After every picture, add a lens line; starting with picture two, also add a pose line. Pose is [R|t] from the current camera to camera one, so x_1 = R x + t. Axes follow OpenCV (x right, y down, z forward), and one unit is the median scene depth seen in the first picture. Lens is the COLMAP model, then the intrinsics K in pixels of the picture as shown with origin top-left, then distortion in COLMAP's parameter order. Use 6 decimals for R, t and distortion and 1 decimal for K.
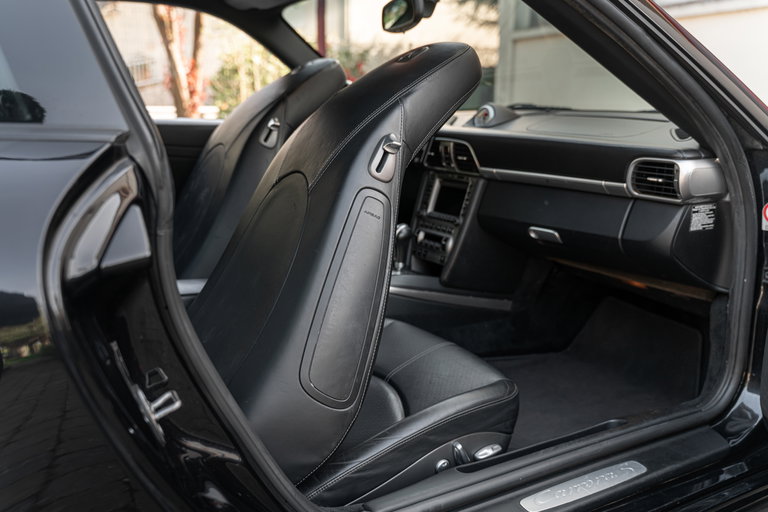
lens RADIAL K [[685.8, 0, 384.2], [0, 685.8, 251.1], [0, 0, 1]] dist [0.008728, -0.000302]
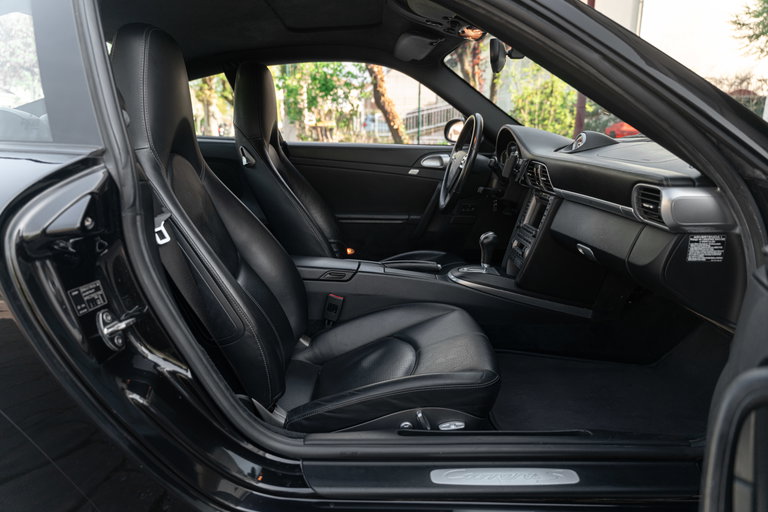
lens RADIAL K [[523.7, 0, 384.2], [0, 523.7, 255.5], [0, 0, 1]] dist [0.010713, -0.000737]
pose [[0.872797, 0.108863, -0.475788, 0.425914], [-0.100330, 0.994008, 0.043387, -0.026176], [0.477660, 0.009867, 0.878489, 0.140401]]
